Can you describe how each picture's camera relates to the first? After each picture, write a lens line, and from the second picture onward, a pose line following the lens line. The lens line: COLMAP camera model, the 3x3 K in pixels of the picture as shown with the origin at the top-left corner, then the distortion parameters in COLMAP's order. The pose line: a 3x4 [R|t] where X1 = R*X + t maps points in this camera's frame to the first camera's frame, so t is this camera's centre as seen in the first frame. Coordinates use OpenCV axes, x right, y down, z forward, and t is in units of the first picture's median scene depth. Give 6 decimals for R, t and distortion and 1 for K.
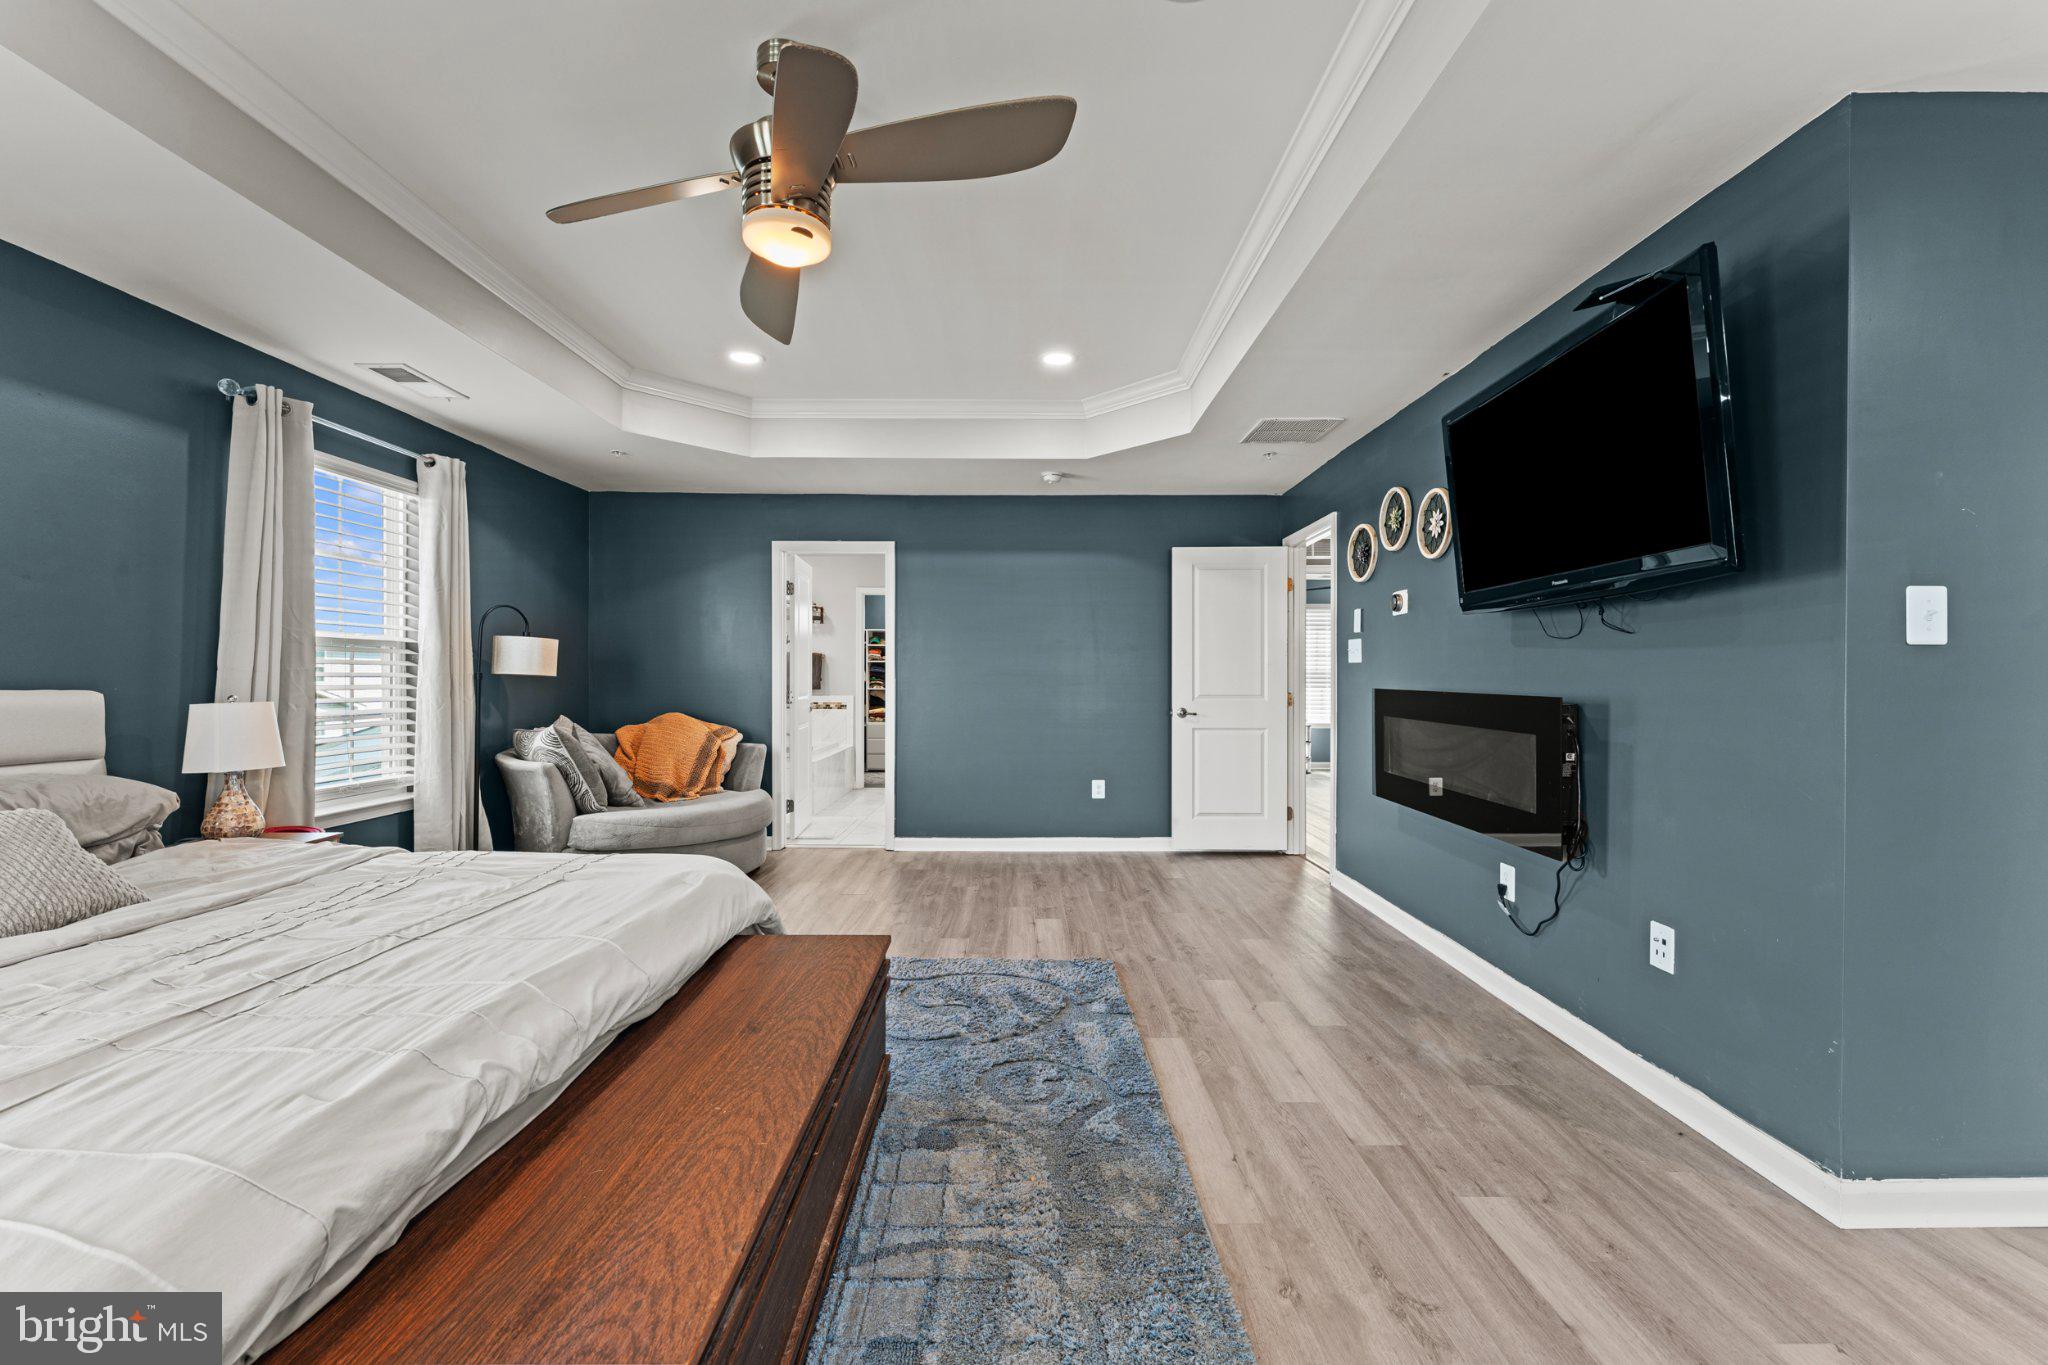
lens RADIAL K [[825.9, 0, 1015.1], [0, 825.9, 688.9], [0, 0, 1]] dist [0.001915, 0.000605]
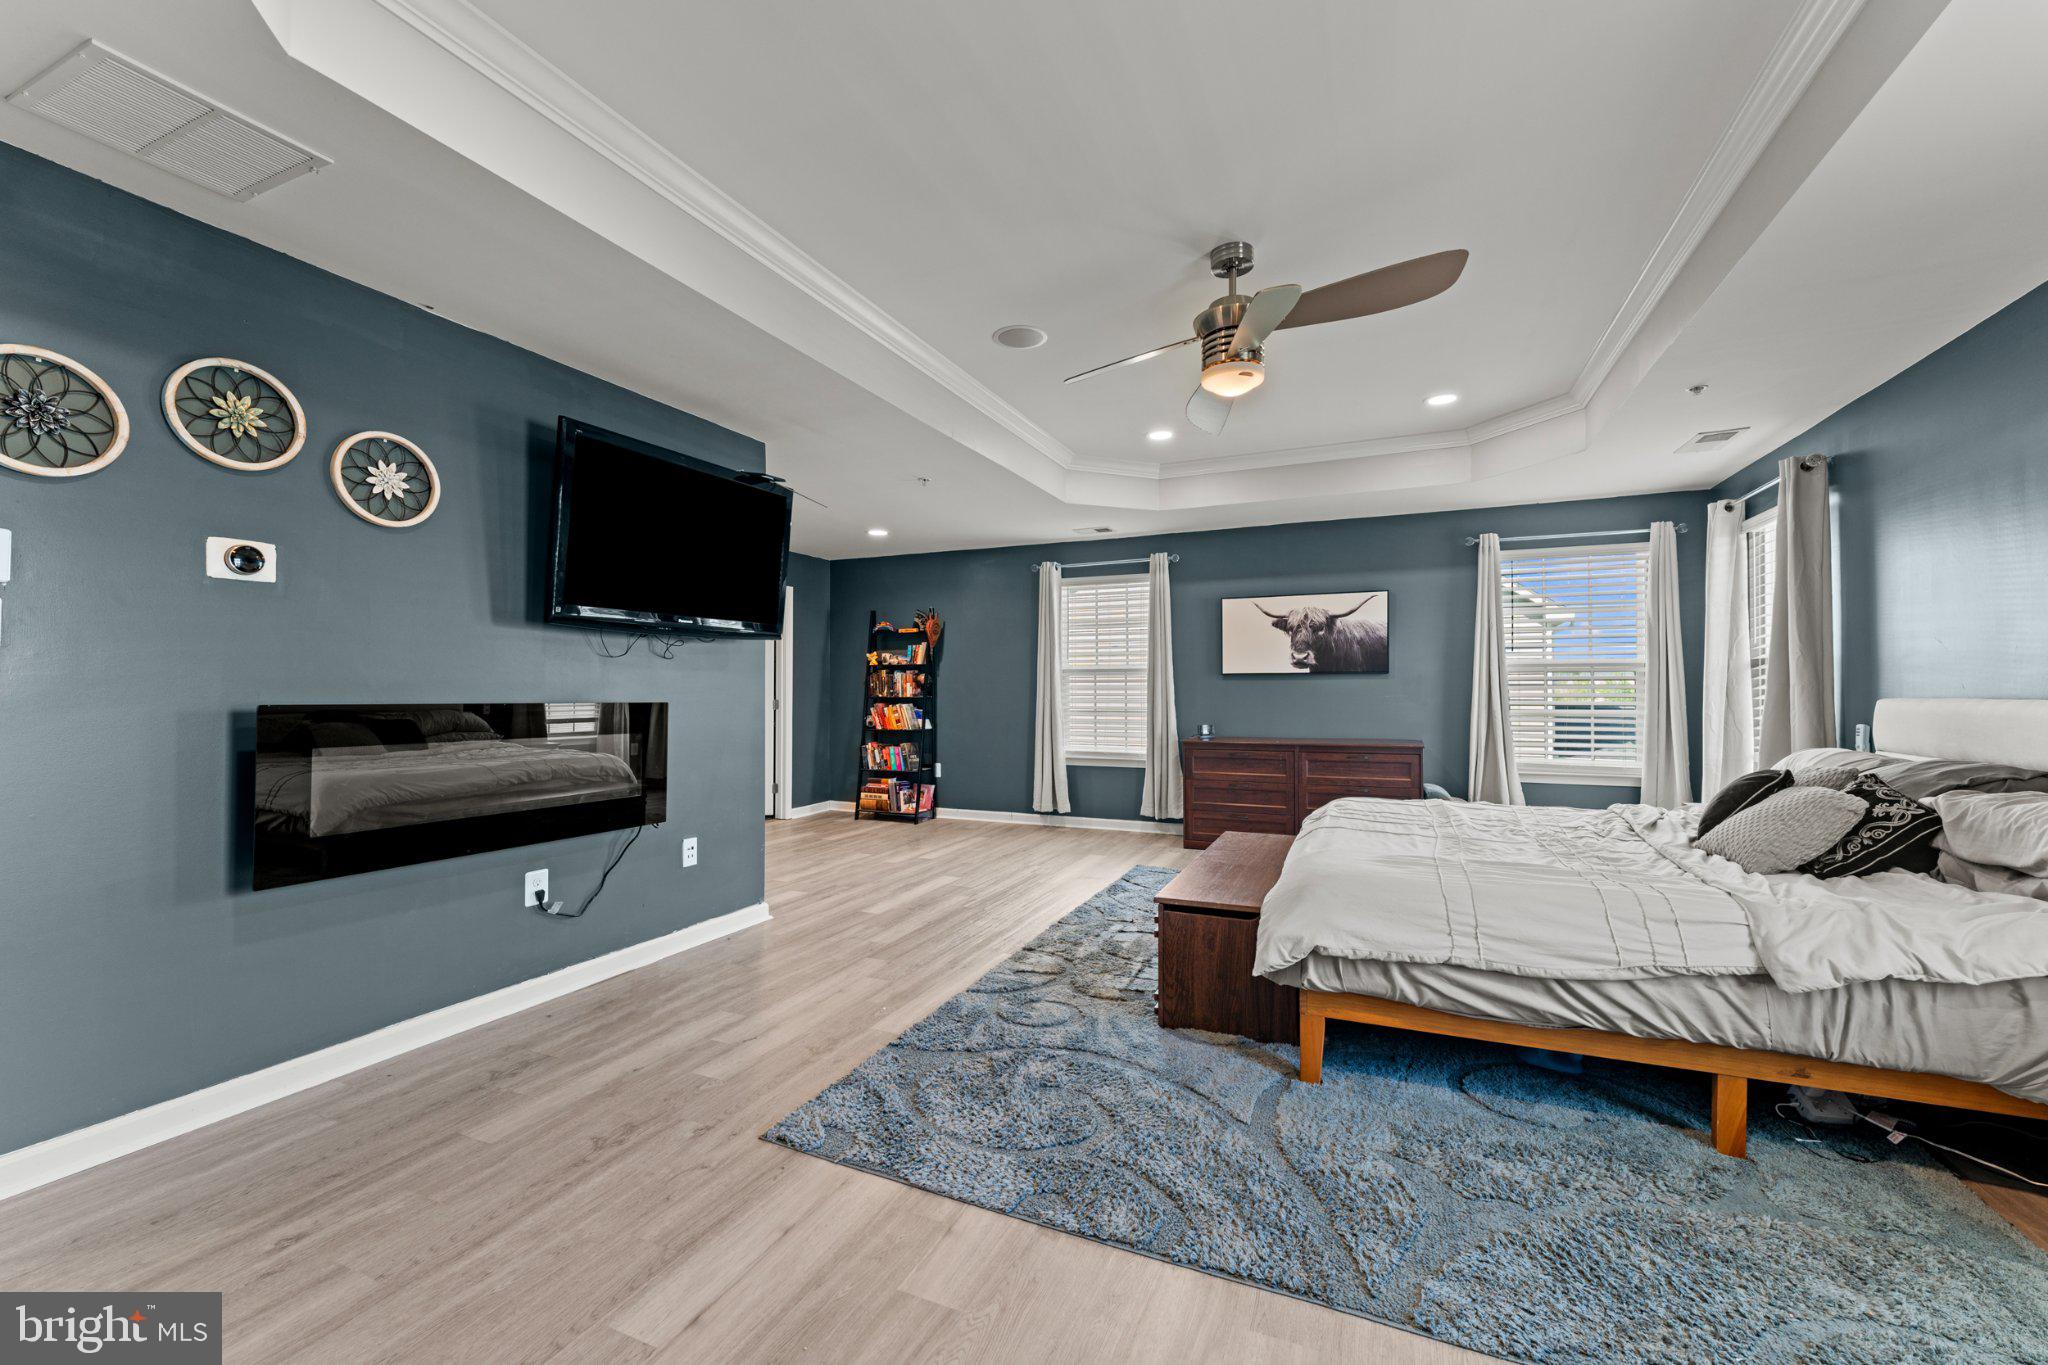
lens RADIAL K [[825.9, 0, 1016.9], [0, 825.9, 685.9], [0, 0, 1]] dist [0.001915, 0.000605]
pose [[-0.916016, -0.001445, 0.401138, -0.356907], [0.001528, 0.999974, 0.007093, -0.021752], [-0.401138, 0.007110, -0.915990, 1.703798]]
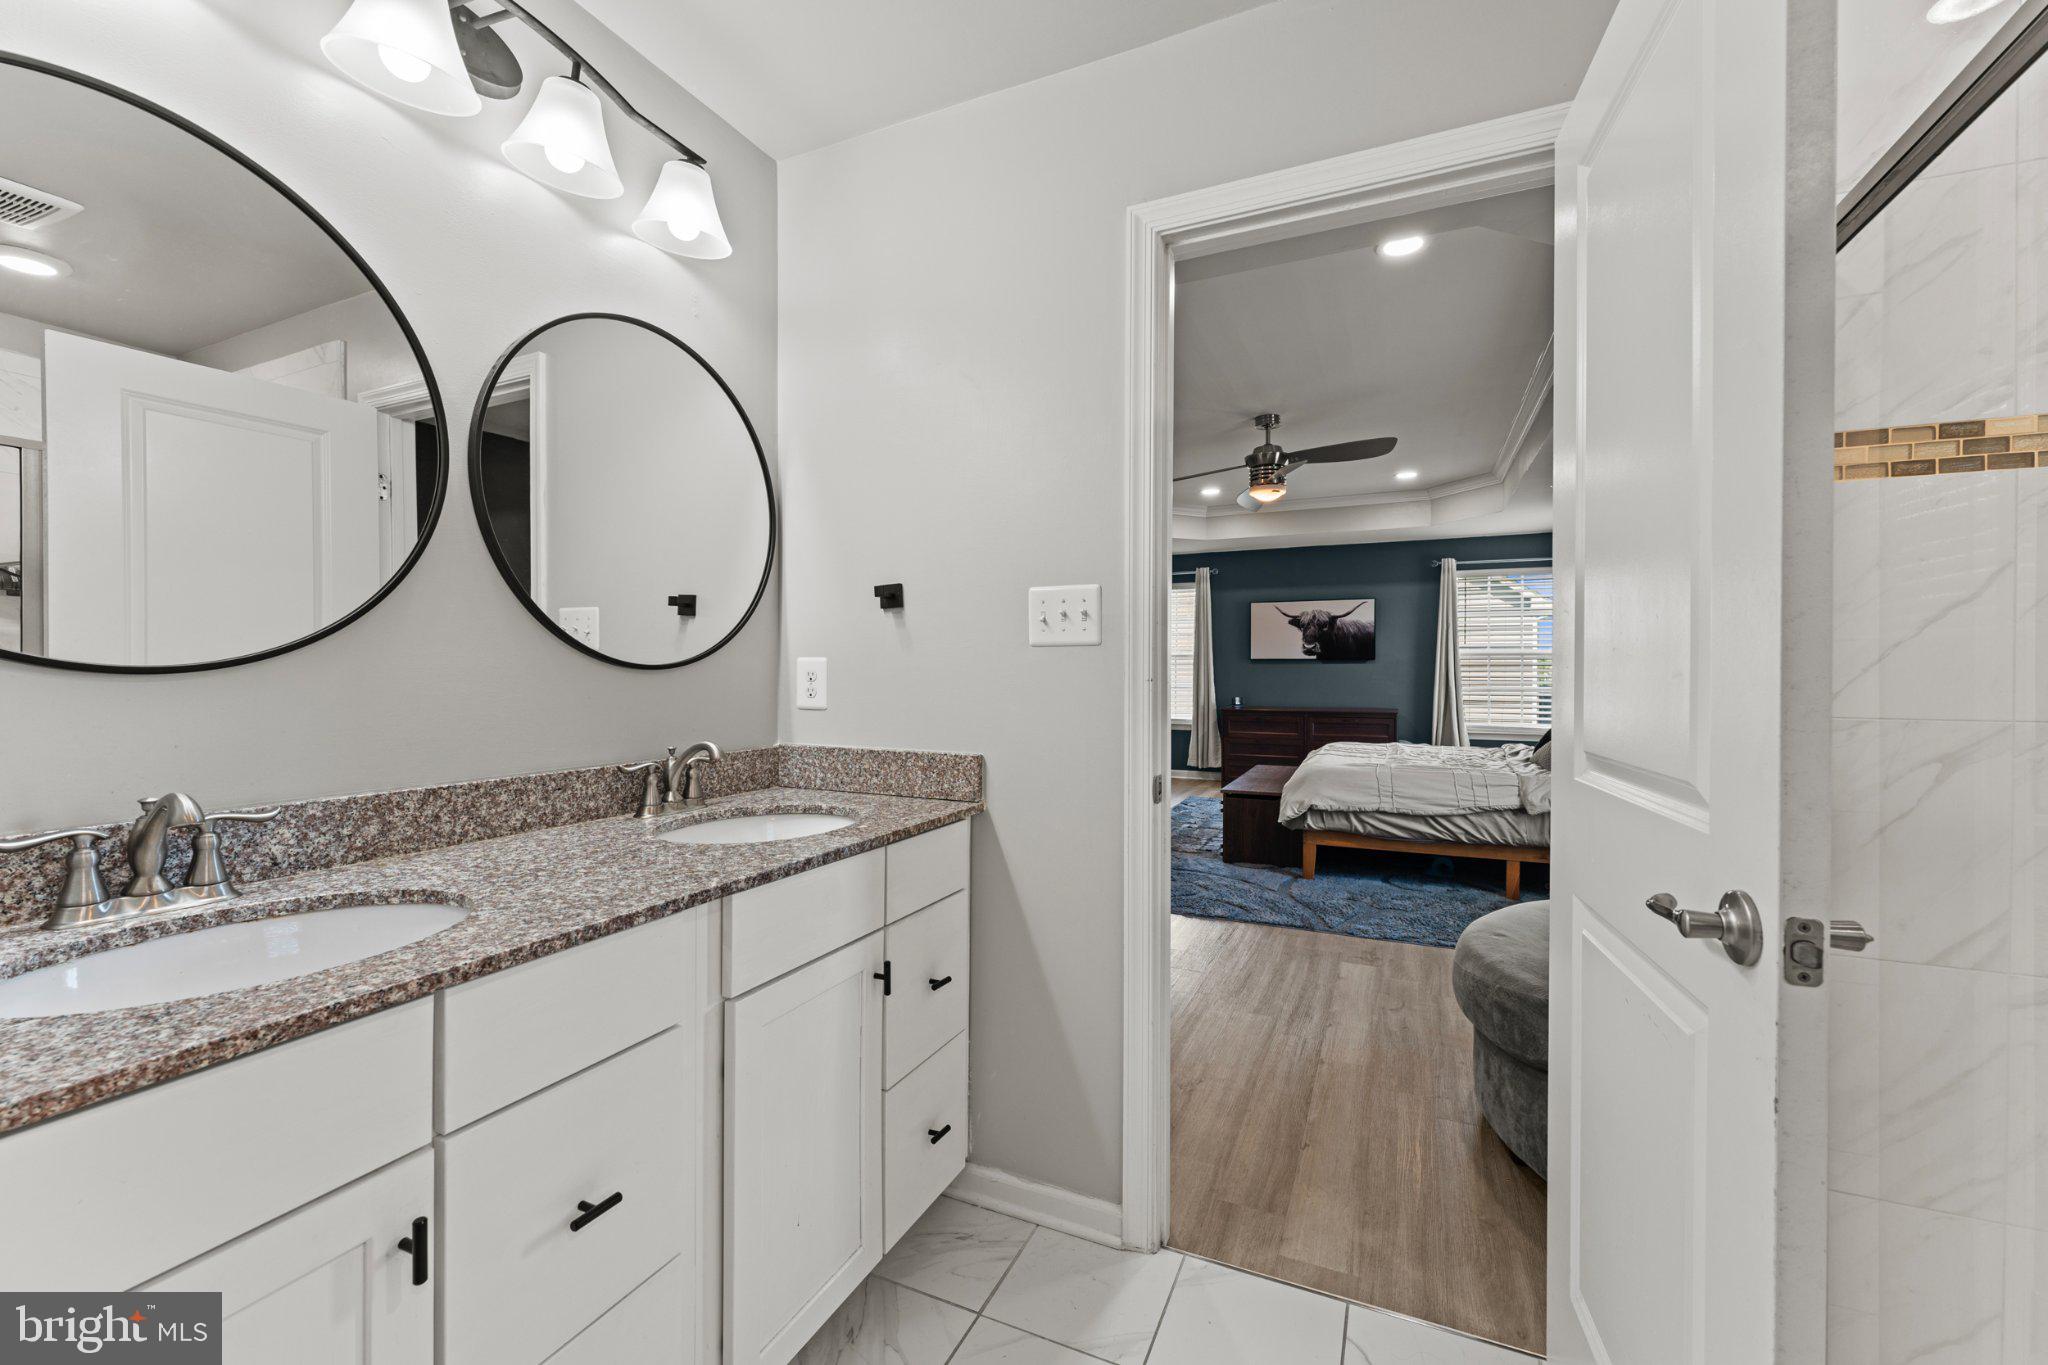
lens RADIAL K [[825.9, 0, 1012.8], [0, 825.9, 678.3], [0, 0, 1]] dist [0.001915, 0.000605]
pose [[-0.907674, -0.010964, 0.419532, -0.438327], [-0.001587, 0.999741, 0.022695, -0.034744], [-0.419672, 0.019934, -0.907457, 2.468869]]
